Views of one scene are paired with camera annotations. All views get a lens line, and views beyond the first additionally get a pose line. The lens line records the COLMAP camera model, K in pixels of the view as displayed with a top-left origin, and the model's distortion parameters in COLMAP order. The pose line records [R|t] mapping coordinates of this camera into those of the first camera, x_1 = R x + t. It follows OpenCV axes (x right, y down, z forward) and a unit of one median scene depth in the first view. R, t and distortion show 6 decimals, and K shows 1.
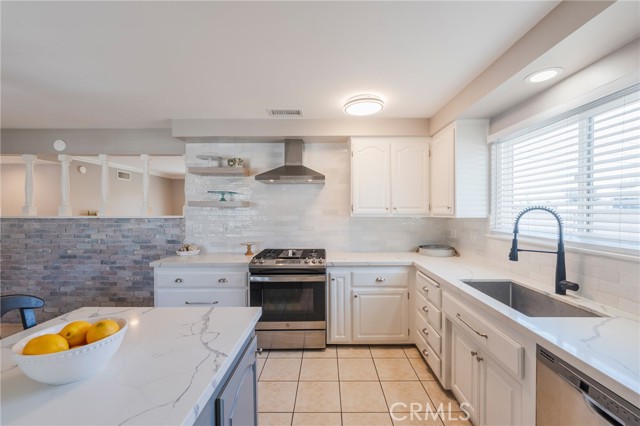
lens RADIAL K [[260.1, 0, 320.5], [0, 260.1, 211.5], [0, 0, 1]] dist [-0.002064, -0.000211]
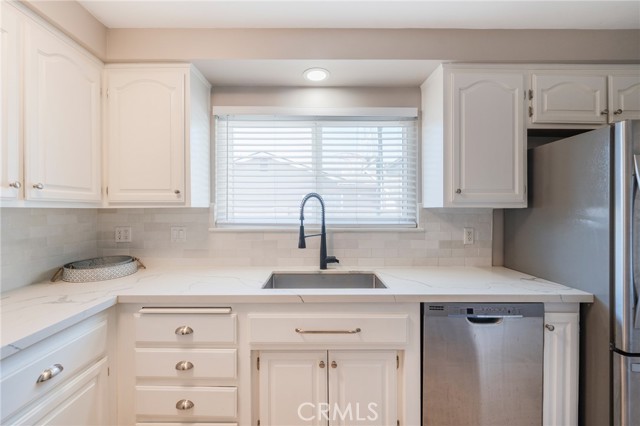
lens RADIAL K [[260.2, 0, 320.0], [0, 260.2, 208.9], [0, 0, 1]] dist [-0.004115, -0.000465]
pose [[-0.026211, 0.000690, 0.999656, -0.137796], [0.002274, 0.999997, -0.000631, 0.024624], [-0.999654, 0.002257, -0.026212, 0.566945]]
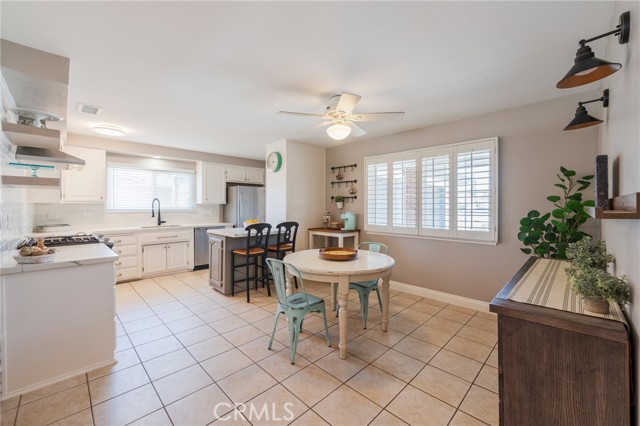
lens RADIAL K [[261.8, 0, 317.1], [0, 261.8, 206.4], [0, 0, 1]] dist [-0.001383, -0.000142]
pose [[-0.700568, -0.003294, 0.713578, -1.534613], [0.000988, 0.999984, 0.005587, 0.032358], [-0.713585, 0.004619, -0.700554, 1.025208]]
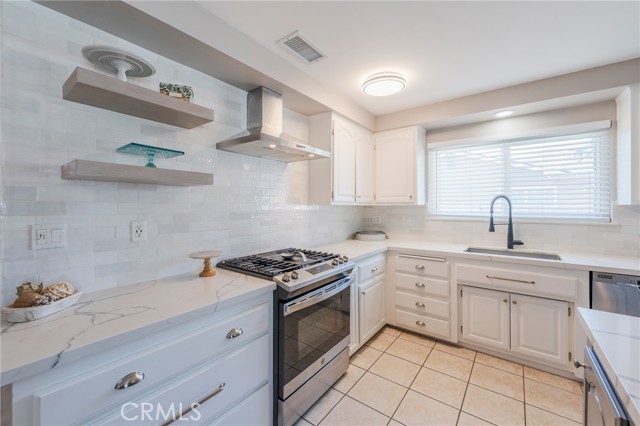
lens RADIAL K [[261.8, 0, 317.1], [0, 261.8, 206.4], [0, 0, 1]] dist [-0.001383, -0.000142]
pose [[0.601908, 0.000727, 0.798565, -0.617156], [0.000100, 1.000000, -0.000986, 0.026567], [-0.798565, 0.000673, 0.601908, 0.531112]]
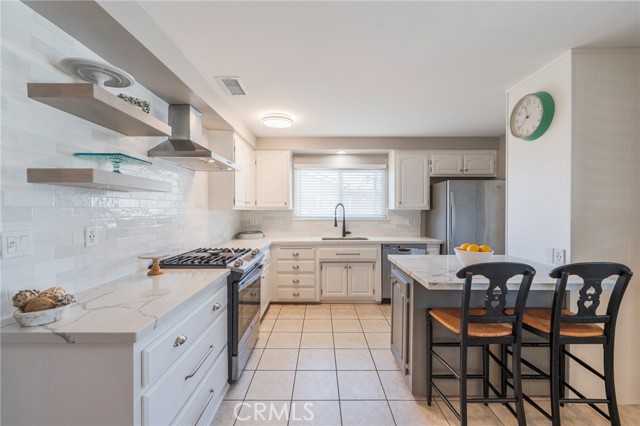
lens RADIAL K [[260.1, 0, 320.5], [0, 260.1, 211.5], [0, 0, 1]] dist [-0.002064, -0.000211]
pose [[-0.004492, -0.004413, 0.999980, -0.932706], [0.002722, 0.999987, 0.004425, 0.025162], [-0.999986, 0.002741, -0.004480, 0.678254]]
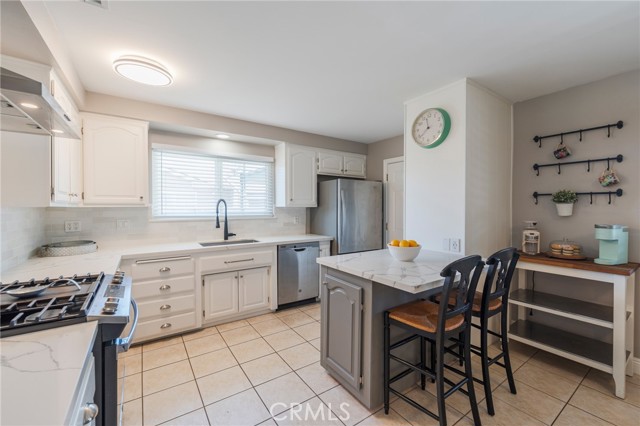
lens RADIAL K [[260.4, 0, 323.5], [0, 260.4, 210.5], [0, 0, 1]] dist [0.000340, -0.000051]
pose [[-0.578793, -0.008014, 0.815435, -0.716795], [0.003143, 0.999922, 0.012058, 0.025128], [-0.815468, 0.009542, -0.578723, 0.864078]]
